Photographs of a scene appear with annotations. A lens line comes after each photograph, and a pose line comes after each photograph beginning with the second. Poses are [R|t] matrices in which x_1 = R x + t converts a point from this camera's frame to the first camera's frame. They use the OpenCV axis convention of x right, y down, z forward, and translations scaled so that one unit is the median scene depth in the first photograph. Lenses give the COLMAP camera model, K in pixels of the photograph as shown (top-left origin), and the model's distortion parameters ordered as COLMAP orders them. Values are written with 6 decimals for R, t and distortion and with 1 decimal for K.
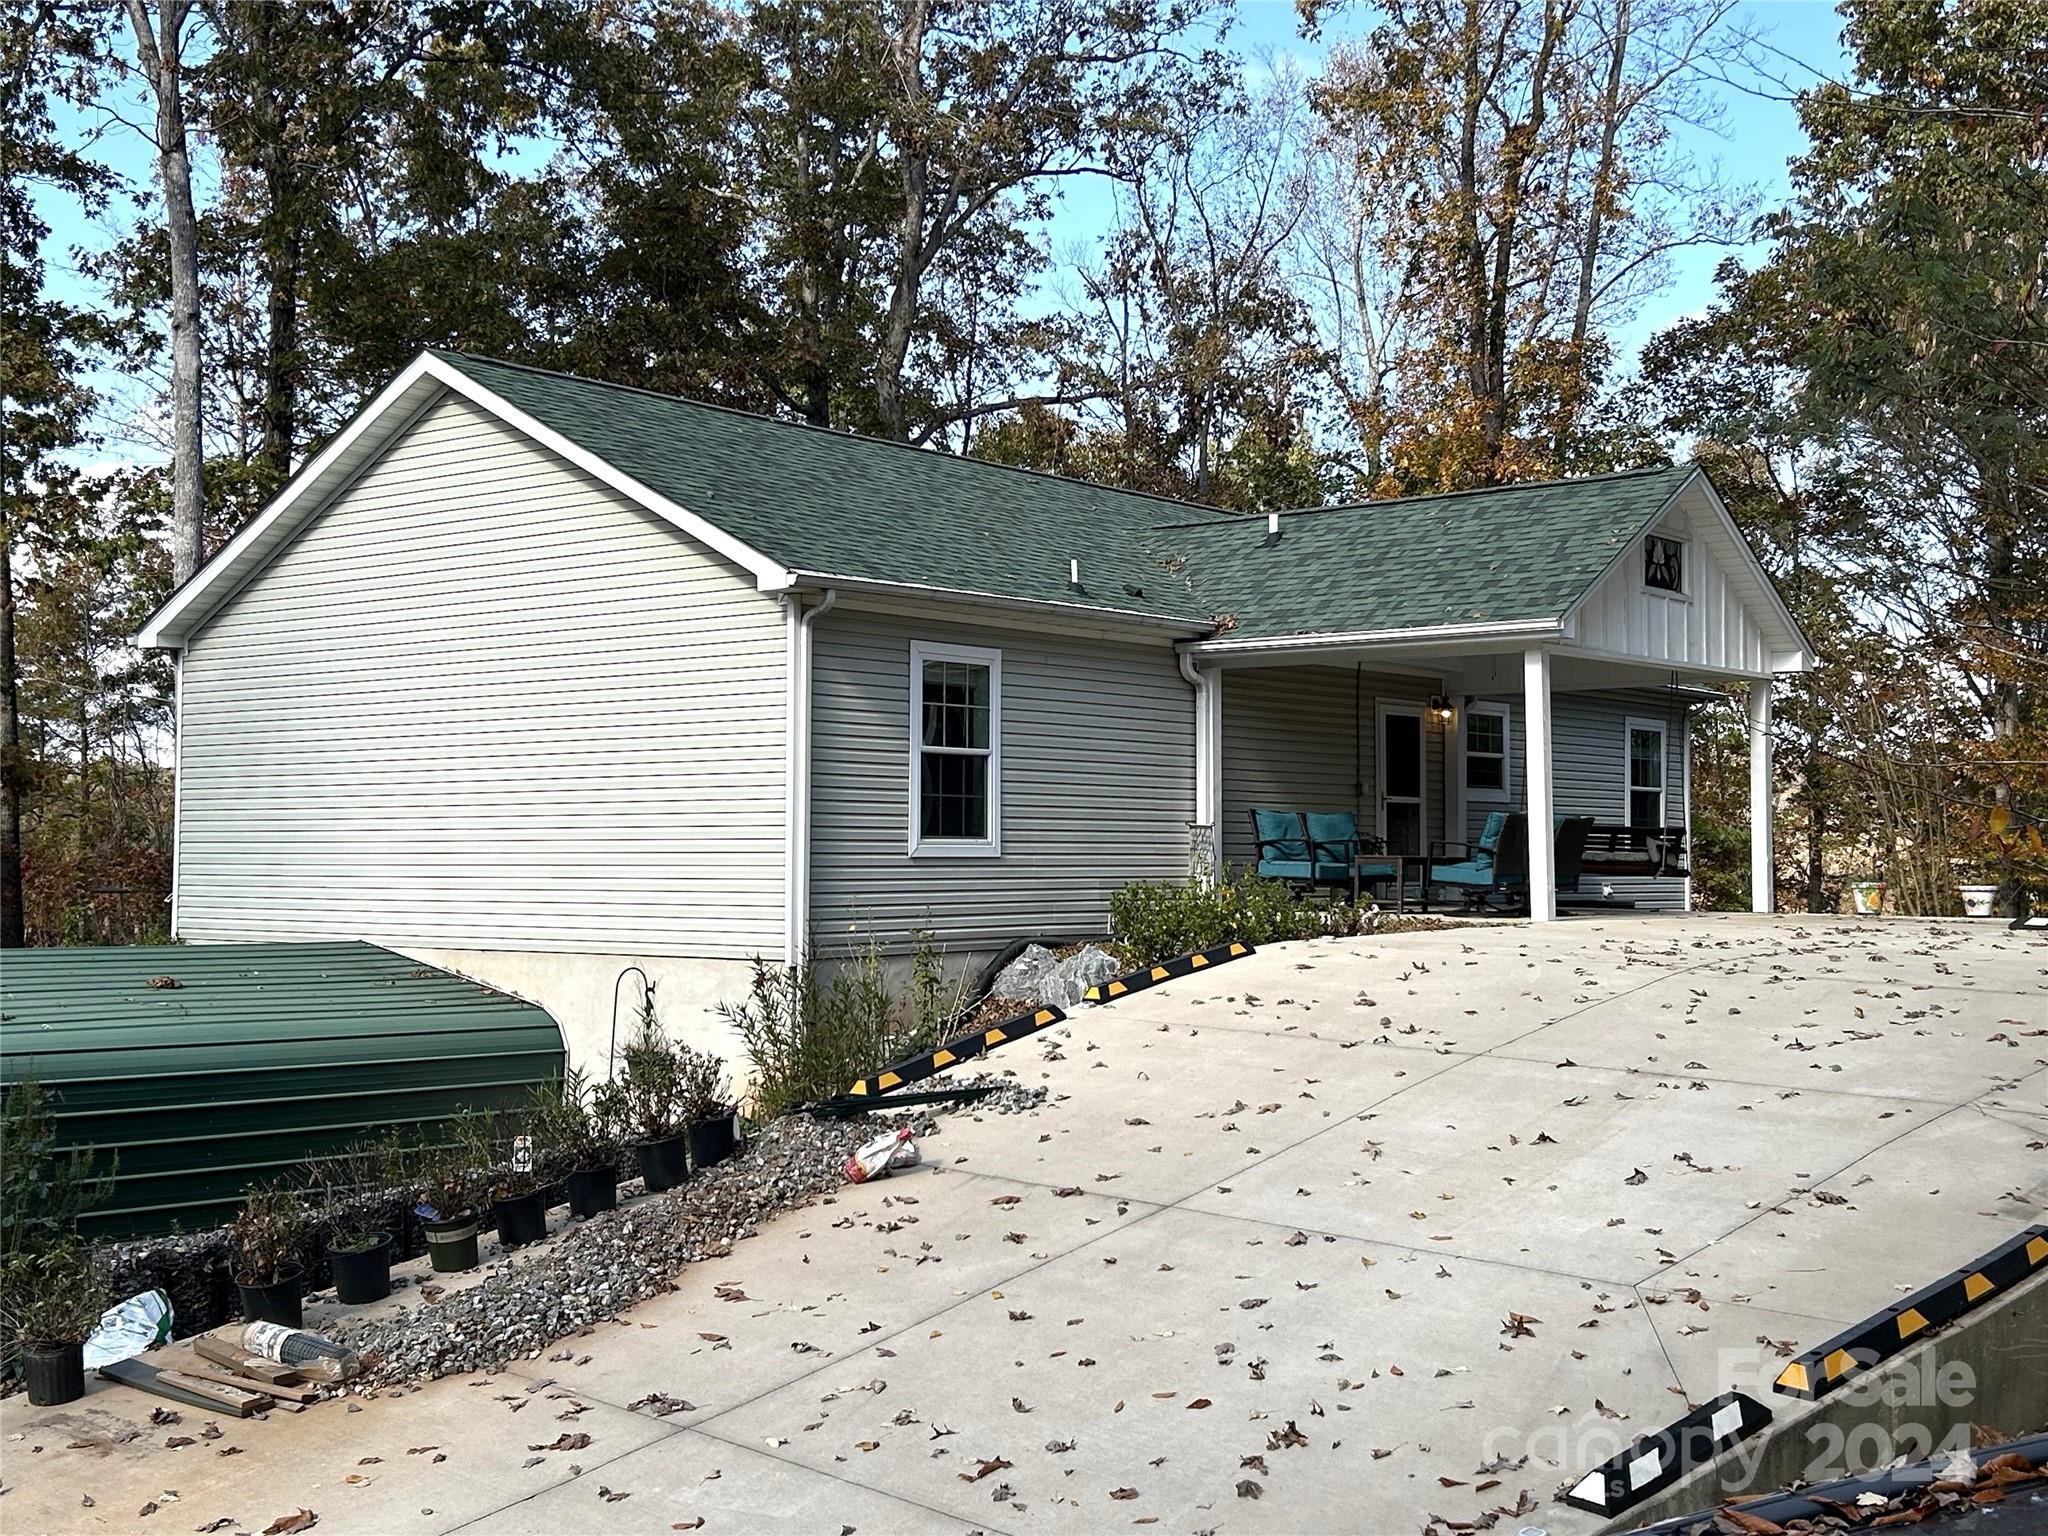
lens RADIAL K [[2614.7, 0, 1024.0], [0, 2614.7, 768.0], [0, 0, 1]] dist [-0.005953, -0.003622]
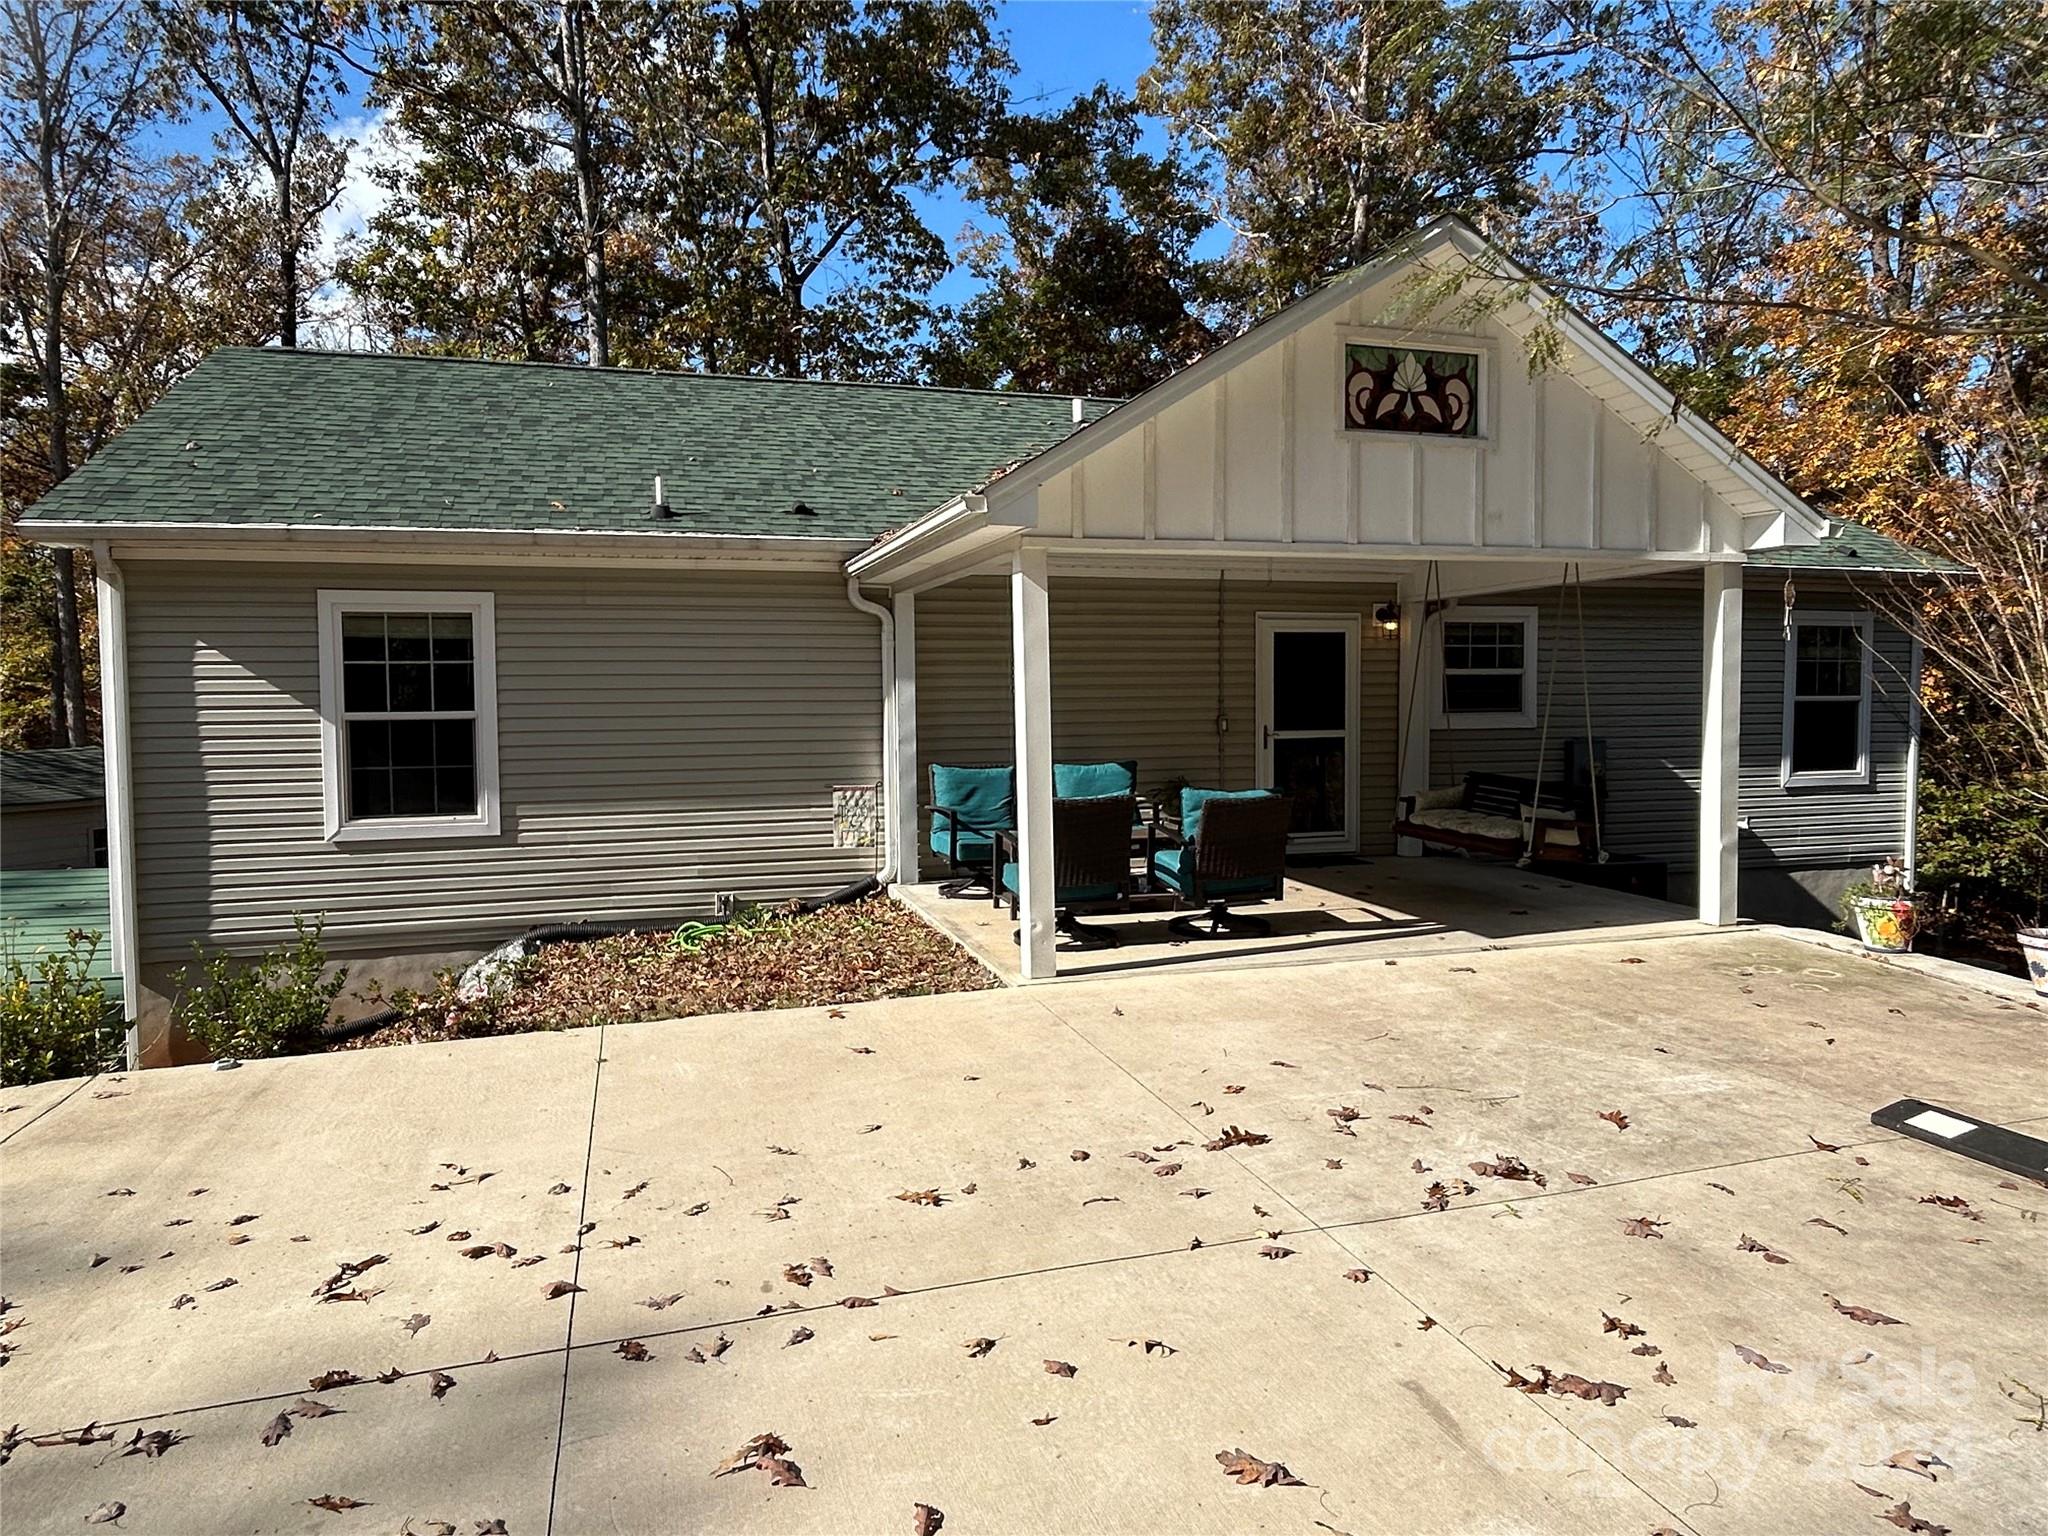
lens RADIAL K [[1271.4, 0, 1024.0], [0, 1271.4, 768.0], [0, 0, 1]] dist [-0.003966, -0.002188]
pose [[0.831169, 0.024638, -0.555474, 0.364651], [0.030665, 0.995466, 0.090039, -0.020417], [0.555174, -0.091872, 0.826645, 0.752940]]
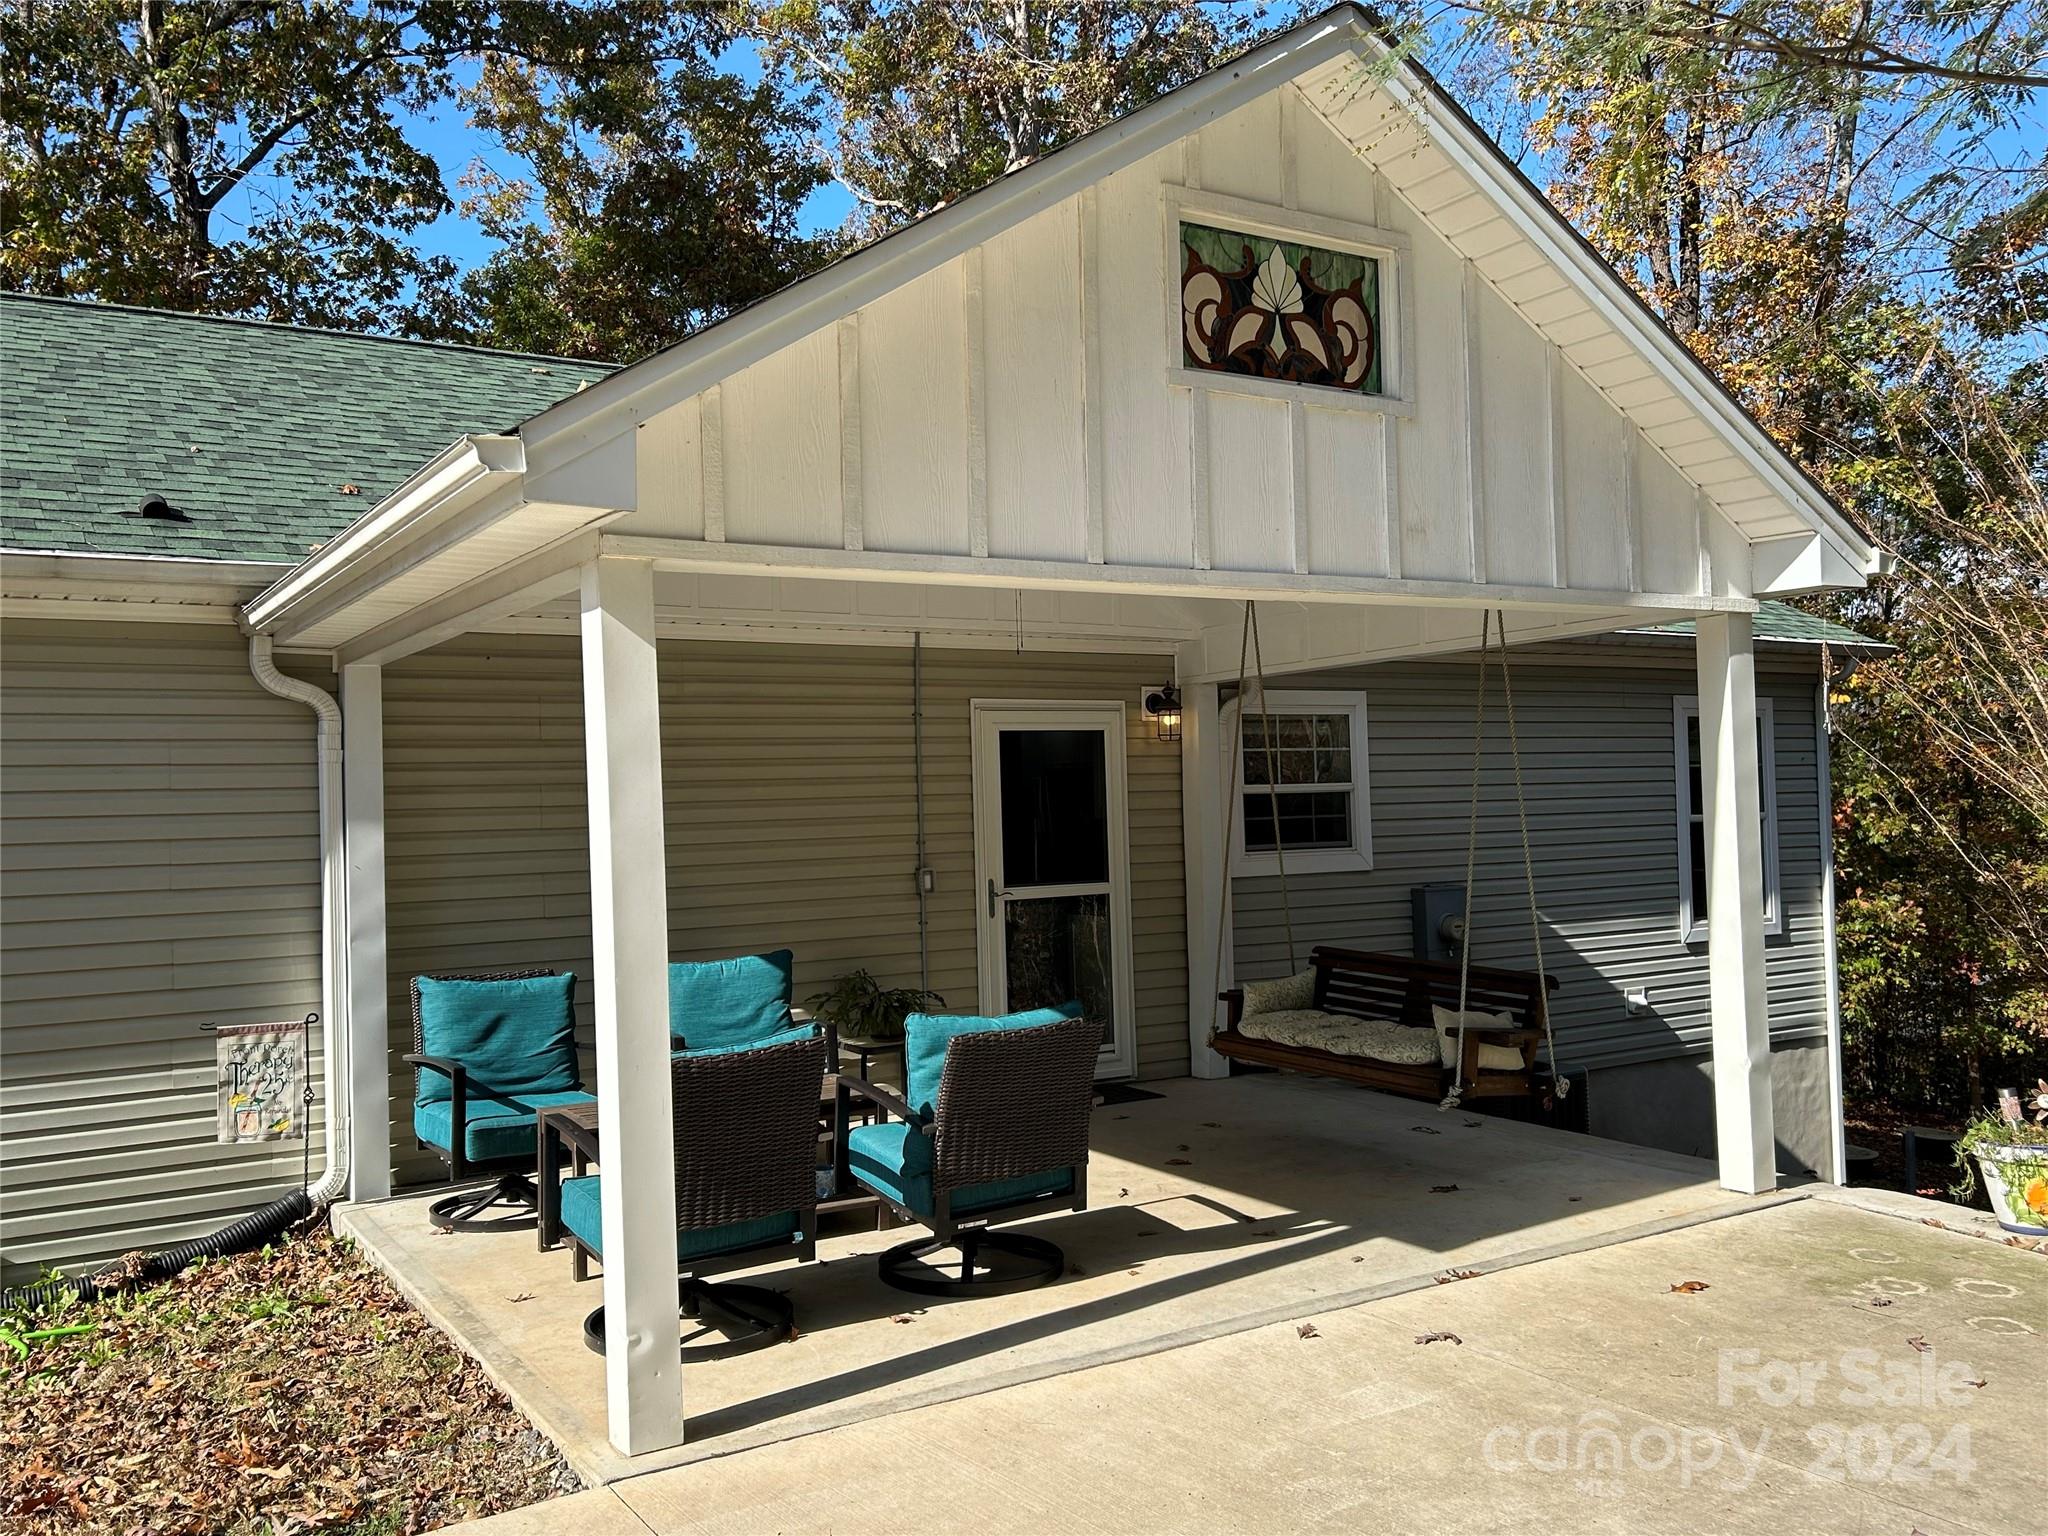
lens RADIAL K [[1742.5, 0, 1024.0], [0, 1742.5, 768.0], [0, 0, 1]] dist [0.069739, -0.092600]
pose [[0.944016, -0.036135, -0.327913, 0.314500], [0.042076, 0.999053, 0.011038, -0.020857], [0.327204, -0.024217, 0.944643, 0.820801]]
